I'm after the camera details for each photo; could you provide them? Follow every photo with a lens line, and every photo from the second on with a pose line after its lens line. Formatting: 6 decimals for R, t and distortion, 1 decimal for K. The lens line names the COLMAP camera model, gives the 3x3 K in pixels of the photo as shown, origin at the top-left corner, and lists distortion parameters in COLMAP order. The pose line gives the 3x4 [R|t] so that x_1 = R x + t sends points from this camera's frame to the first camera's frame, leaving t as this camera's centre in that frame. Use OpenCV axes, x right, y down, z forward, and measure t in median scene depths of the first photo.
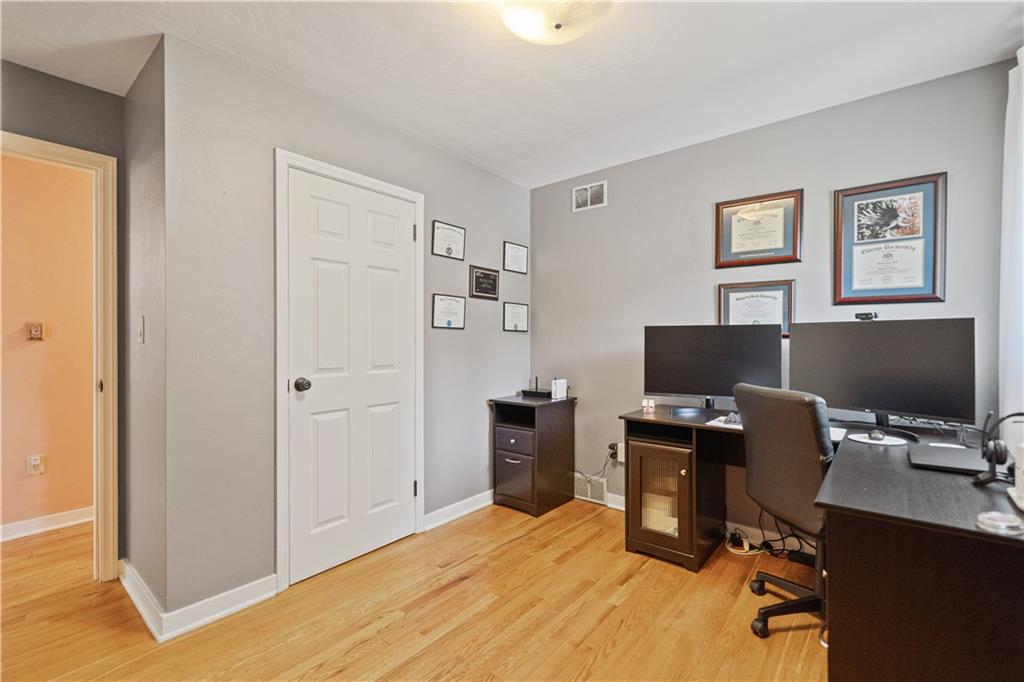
lens RADIAL K [[460.7, 0, 519.9], [0, 460.7, 339.3], [0, 0, 1]] dist [-0.004730, -0.000402]
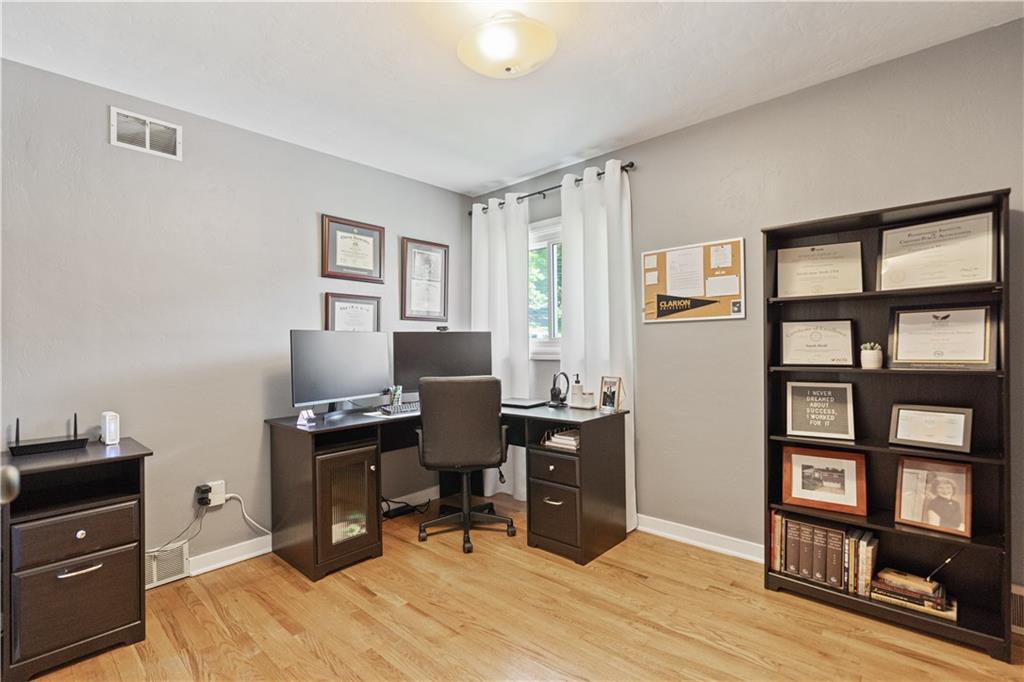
lens RADIAL K [[460.7, 0, 519.0], [0, 460.7, 346.2], [0, 0, 1]] dist [-0.004730, -0.000402]
pose [[0.047897, -0.000383, 0.998852, -0.638947], [0.015596, 0.999878, -0.000365, 0.010590], [-0.998731, 0.015595, 0.047897, 0.555409]]
